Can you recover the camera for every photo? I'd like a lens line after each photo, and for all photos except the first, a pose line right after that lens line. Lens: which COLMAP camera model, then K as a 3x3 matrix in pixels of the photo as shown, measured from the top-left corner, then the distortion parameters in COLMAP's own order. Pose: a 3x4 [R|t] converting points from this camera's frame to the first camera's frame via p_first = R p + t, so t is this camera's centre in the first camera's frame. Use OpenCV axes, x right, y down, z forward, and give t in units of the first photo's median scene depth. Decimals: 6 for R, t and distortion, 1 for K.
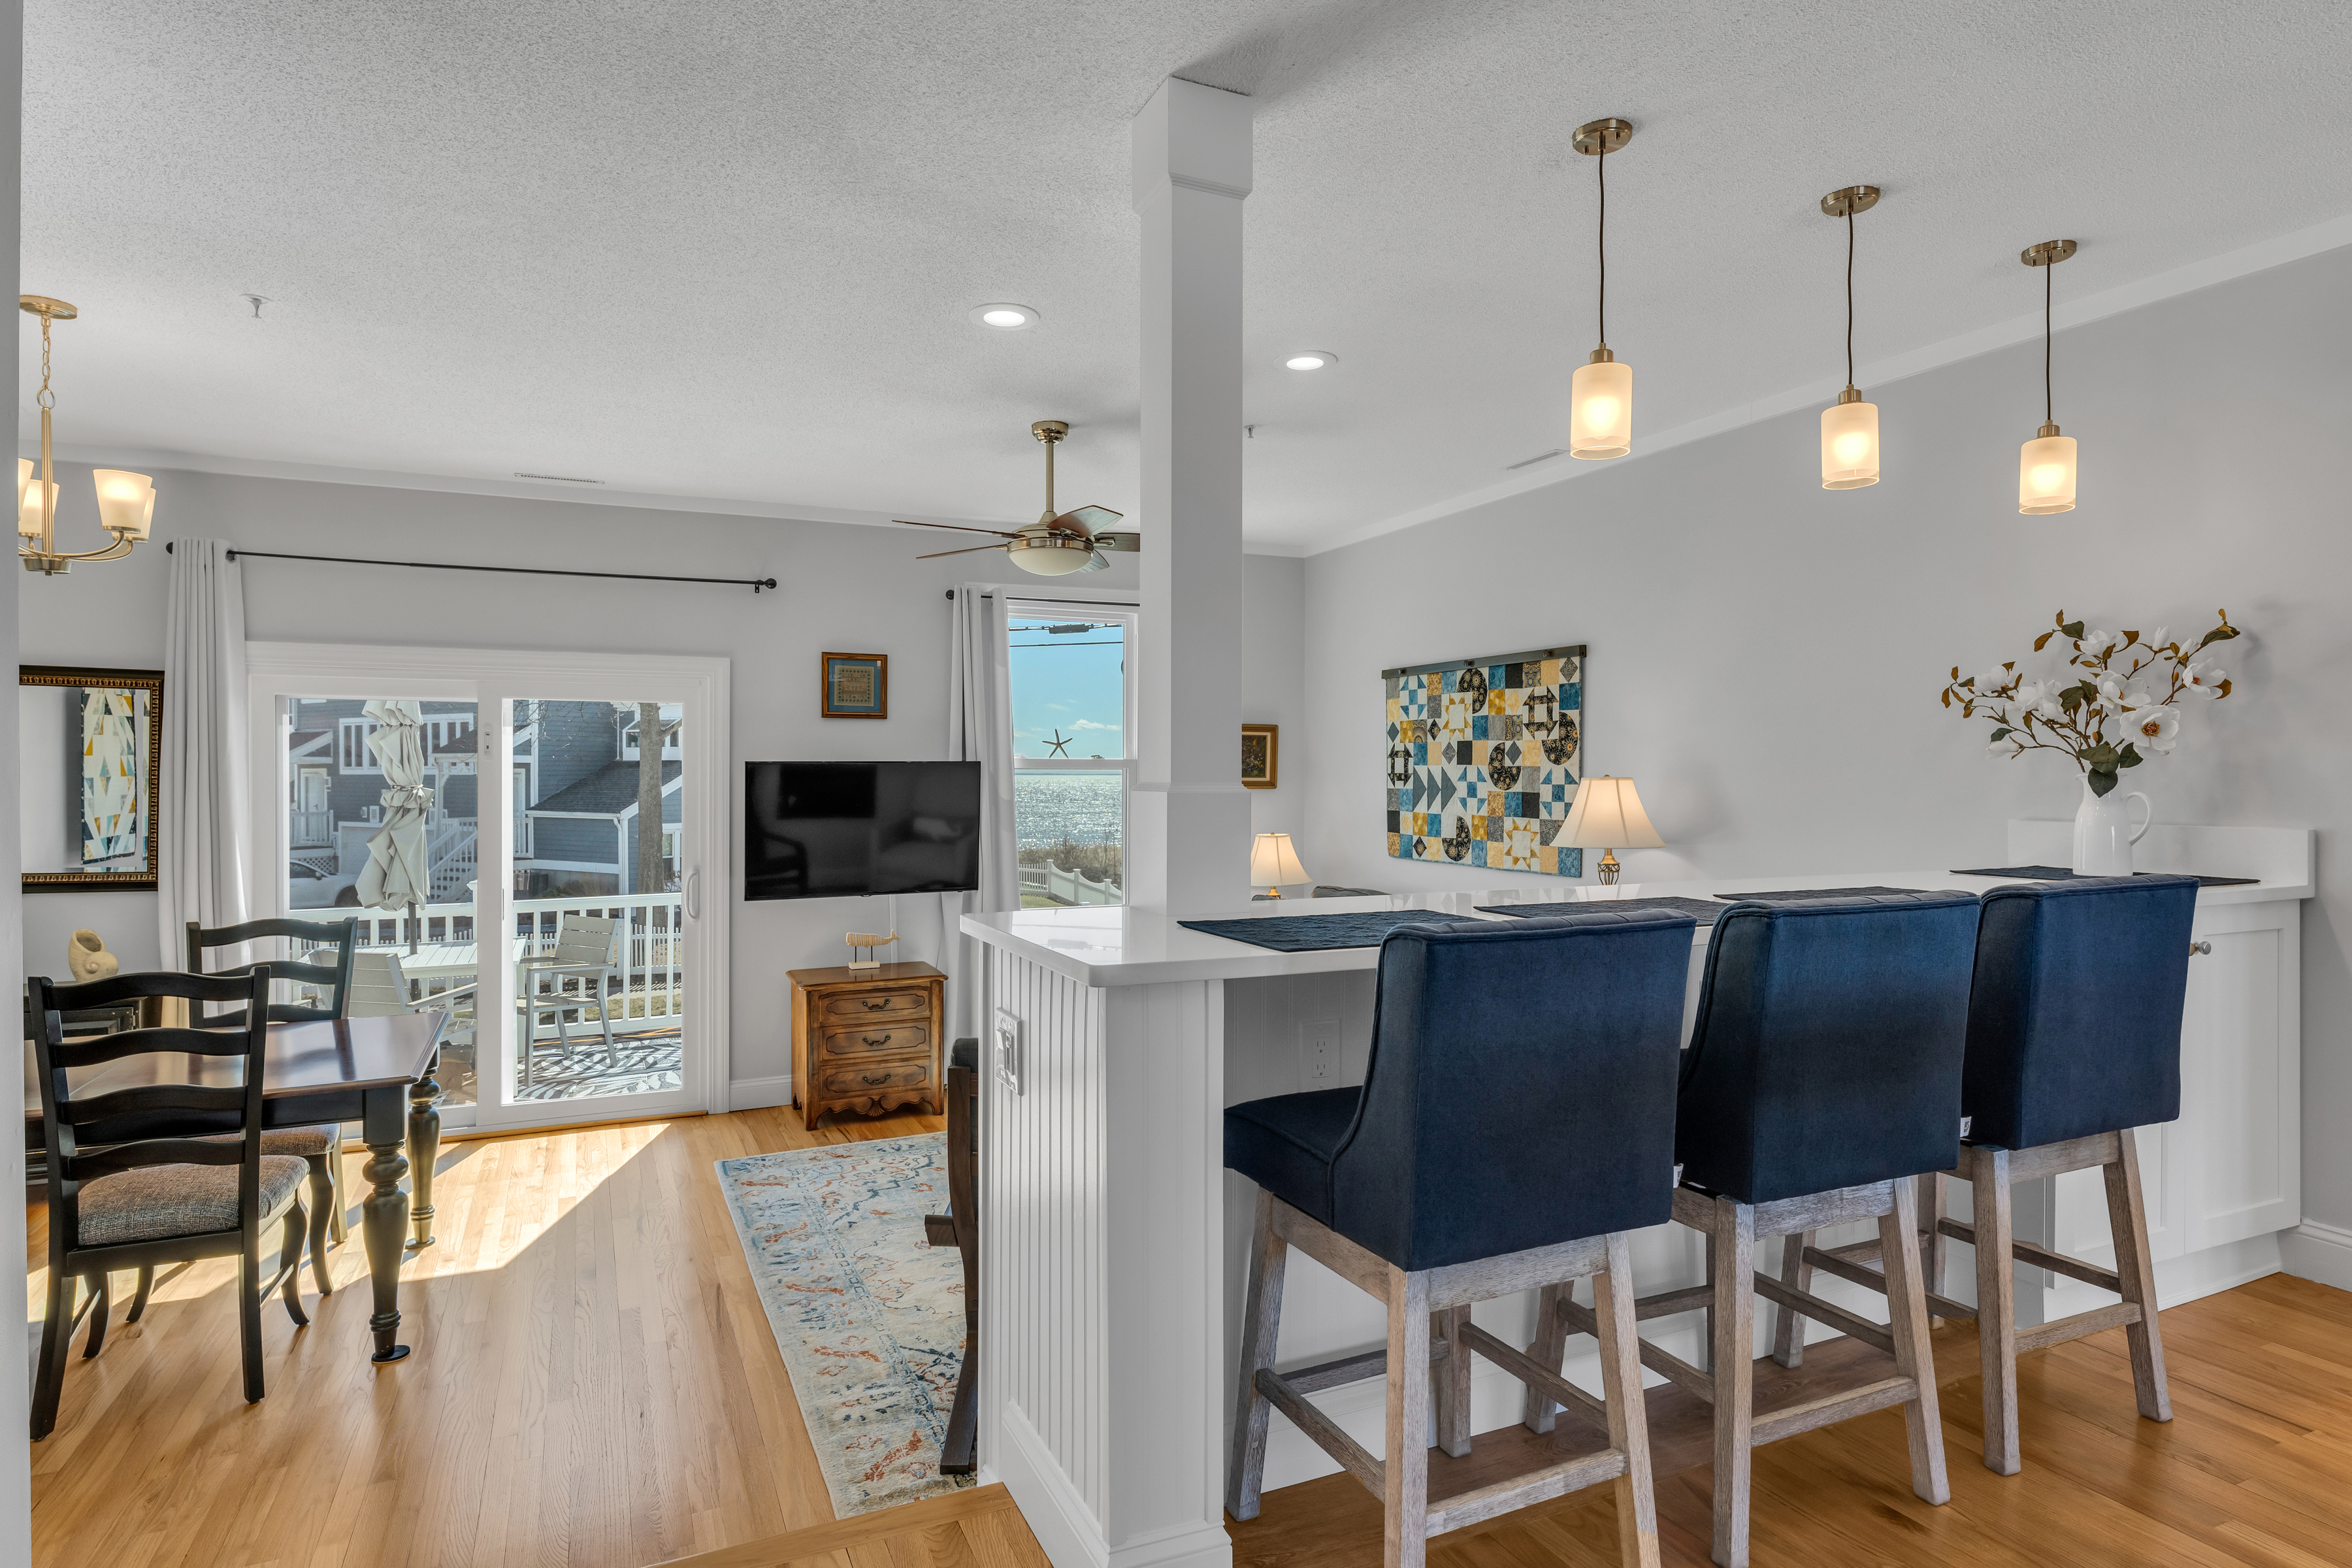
lens RADIAL K [[1269.4, 0, 1176.0], [0, 1269.4, 784.0], [0, 0, 1]] dist [-0.001774, -0.000963]
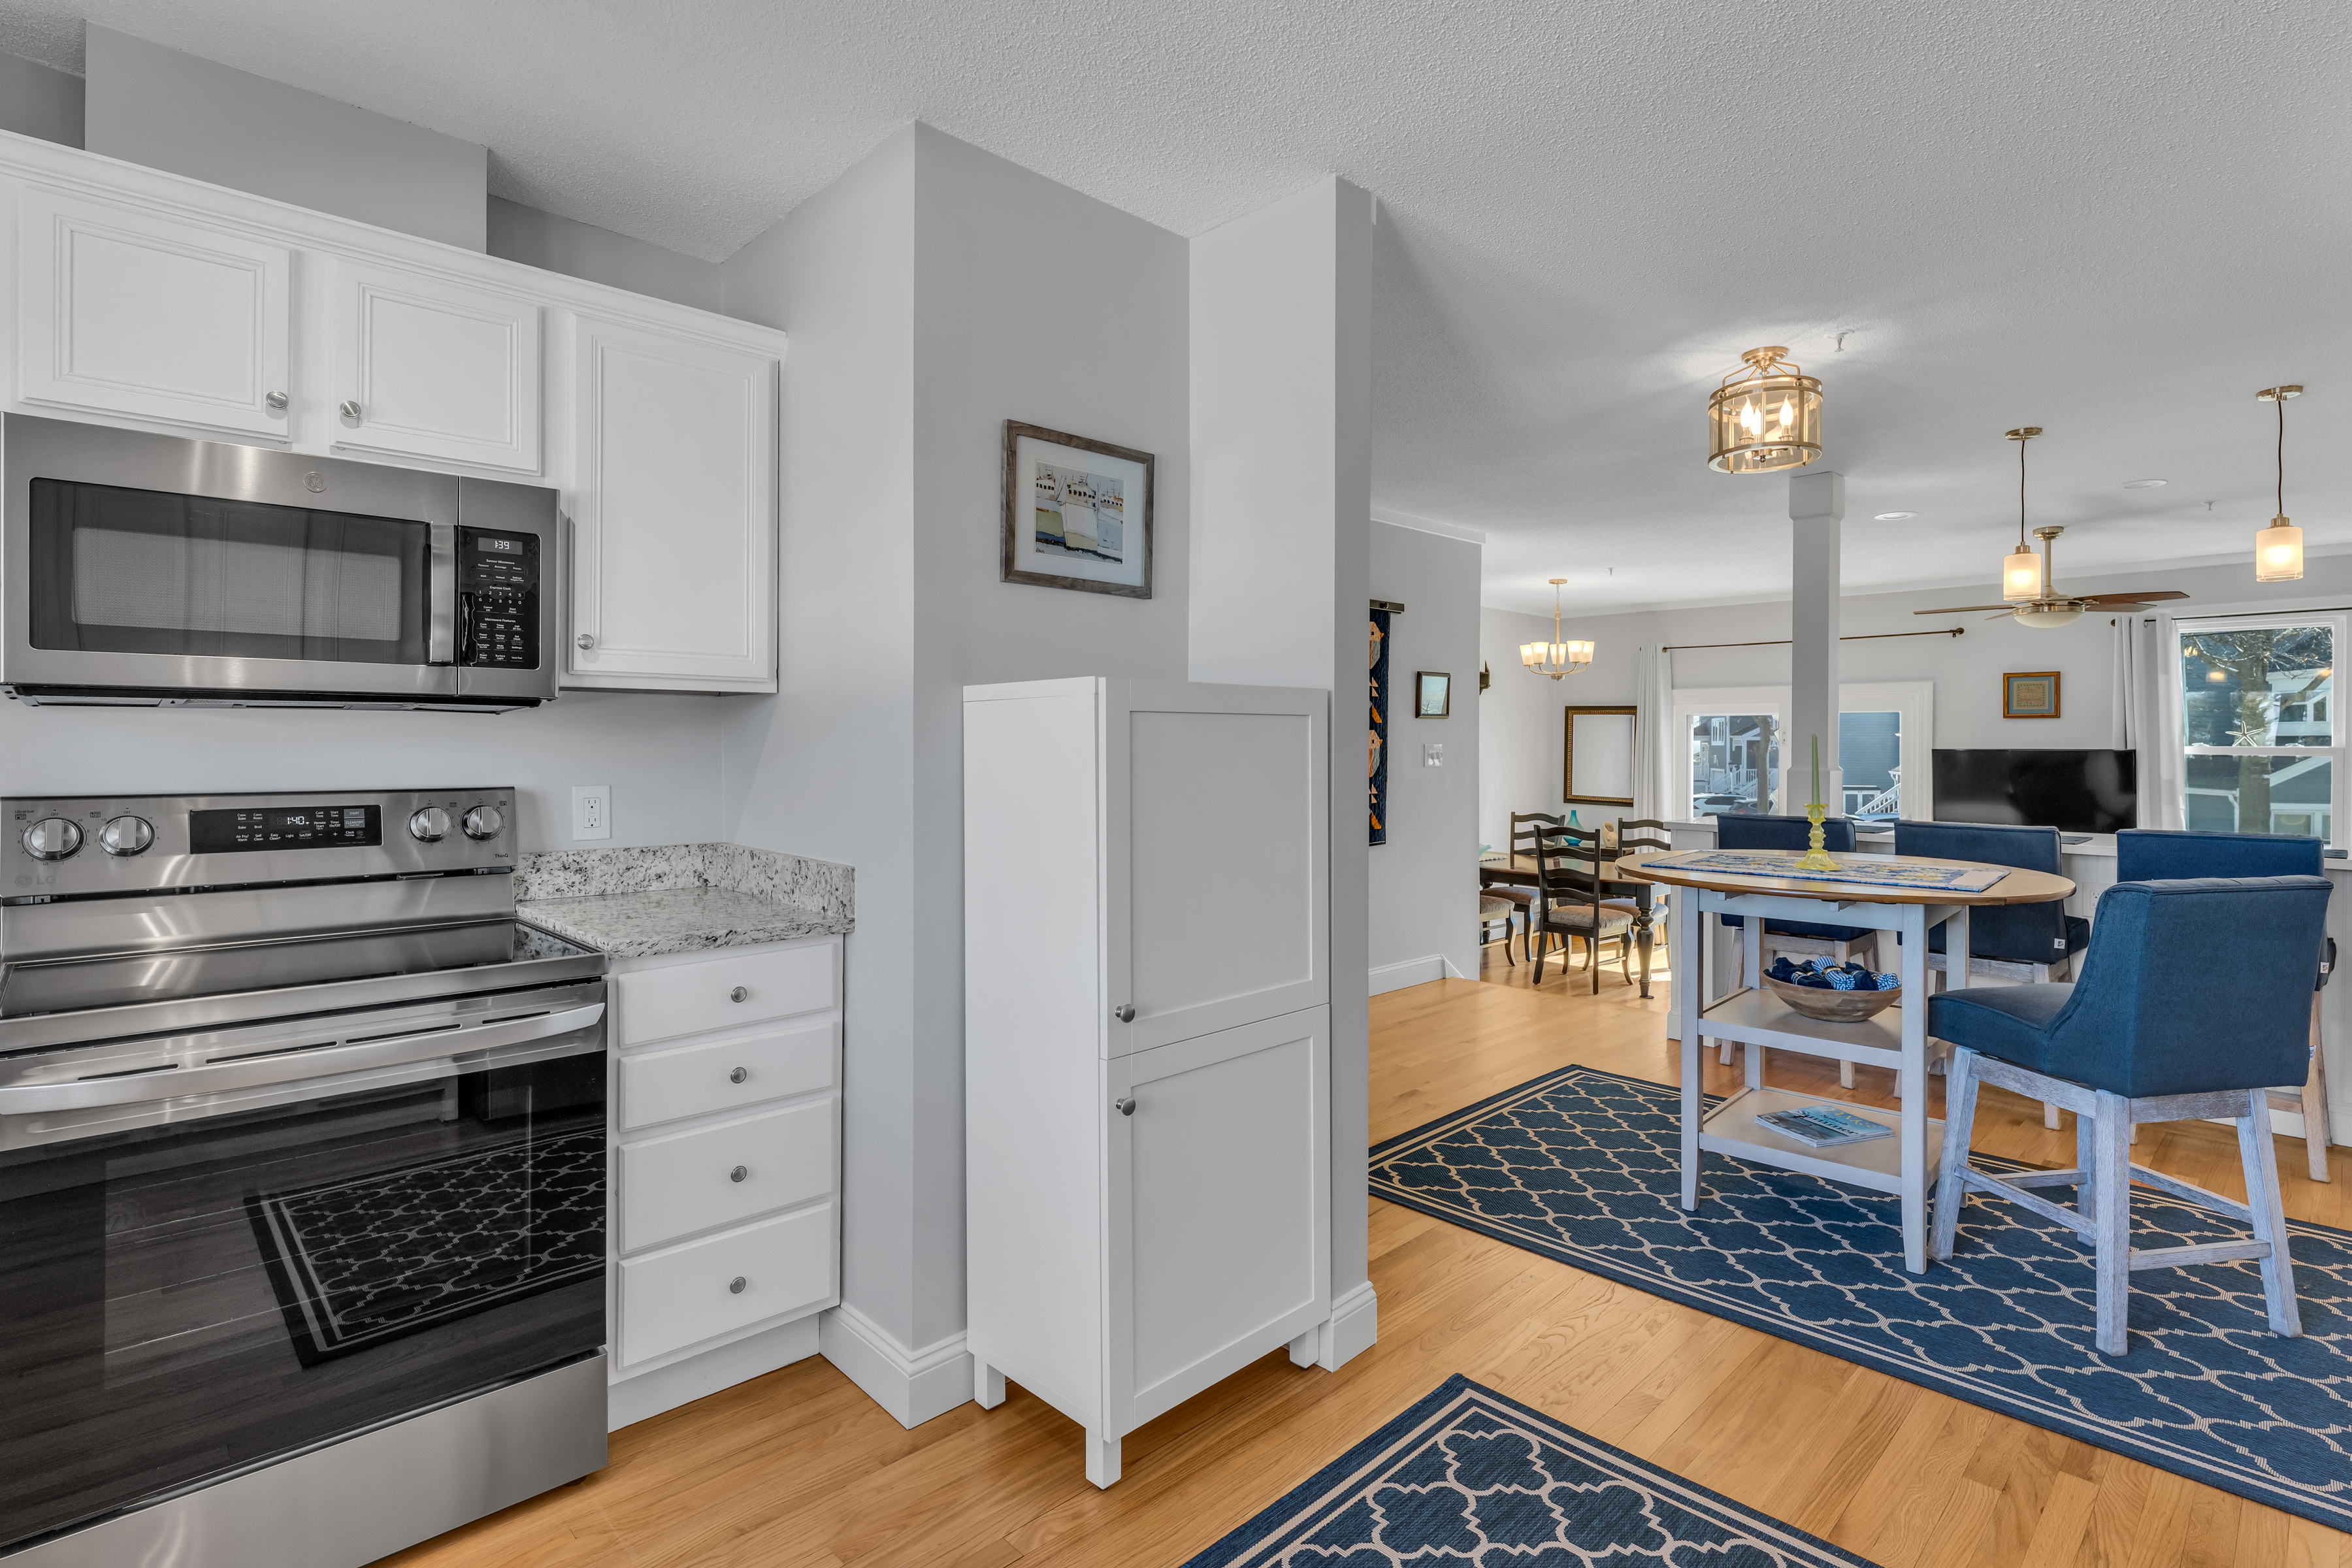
lens RADIAL K [[1139.7, 0, 1171.5], [0, 1139.7, 746.9], [0, 0, 1]] dist [-0.000841, -0.000320]
pose [[0.325560, 0.005396, -0.945506, 0.692334], [-0.012297, 0.999923, 0.001473, -0.011031], [0.945442, 0.011148, 0.325601, -0.346672]]
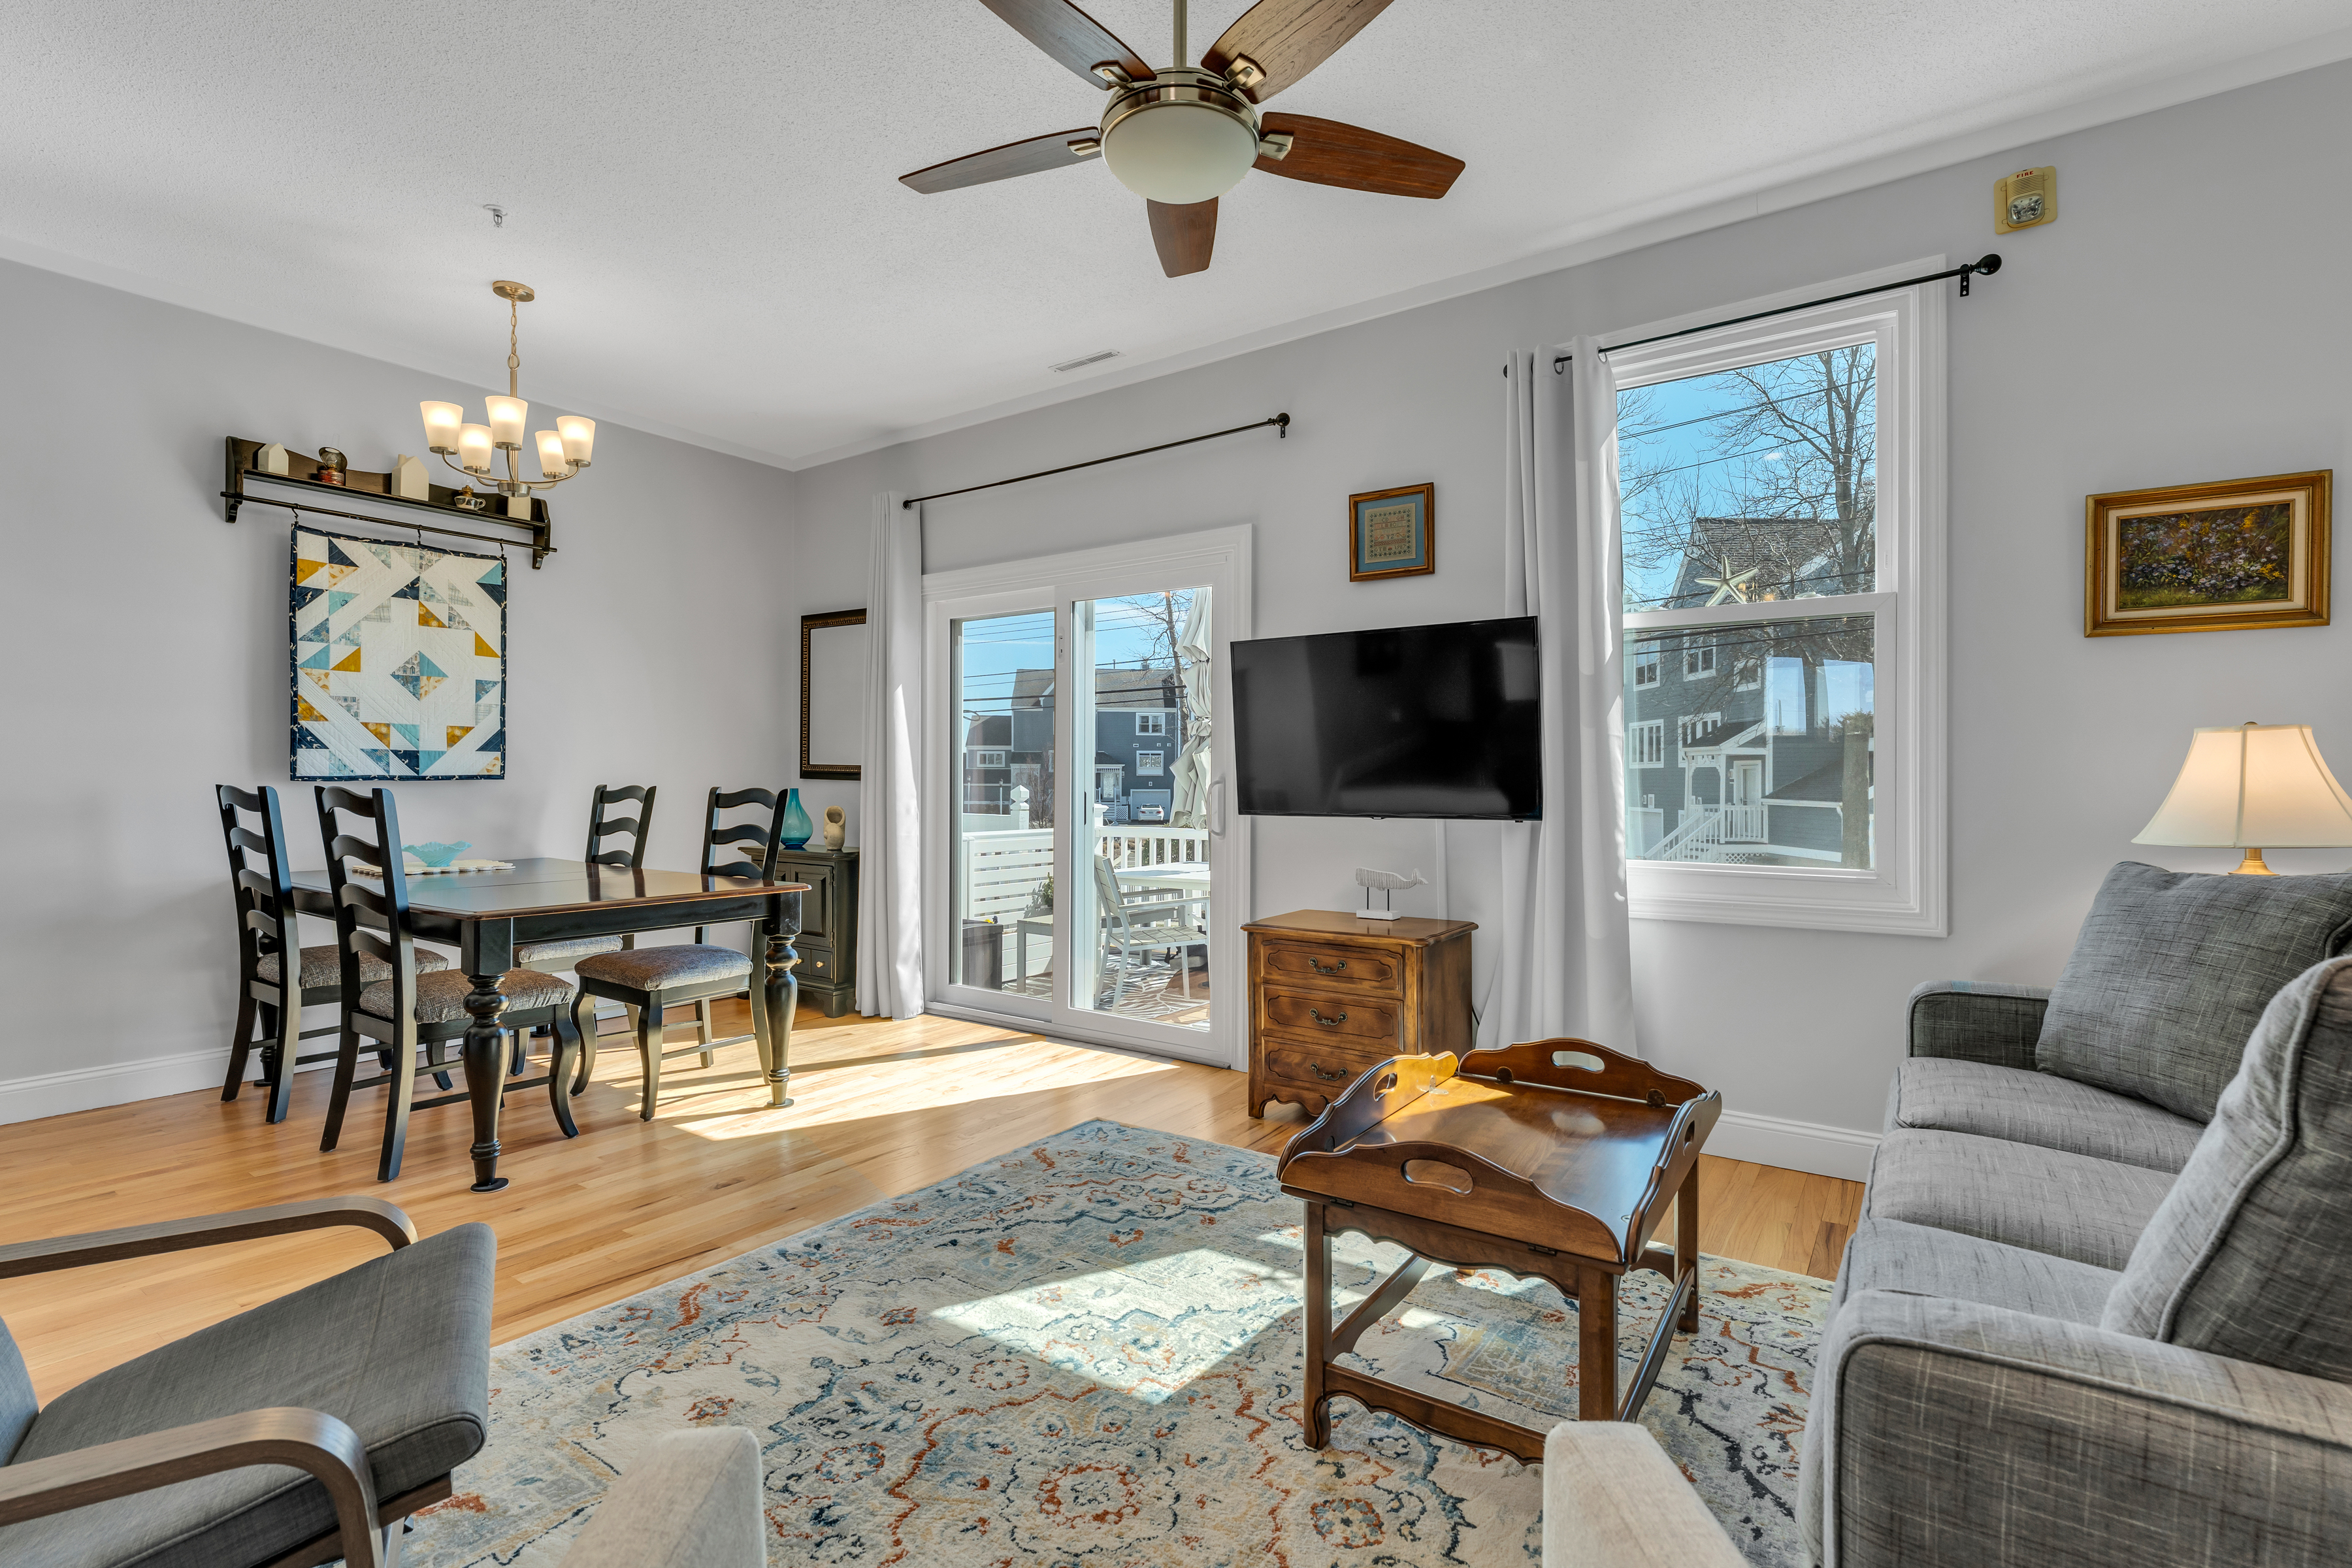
lens RADIAL K [[1085.4, 0, 1173.4], [0, 1085.4, 772.1], [0, 0, 1]] dist [-0.003254, -0.000331]
pose [[0.495984, -0.003742, -0.868324, 0.249452], [-0.010130, 0.999898, -0.010095, 0.074355], [0.868273, 0.013804, 0.495895, 0.635374]]
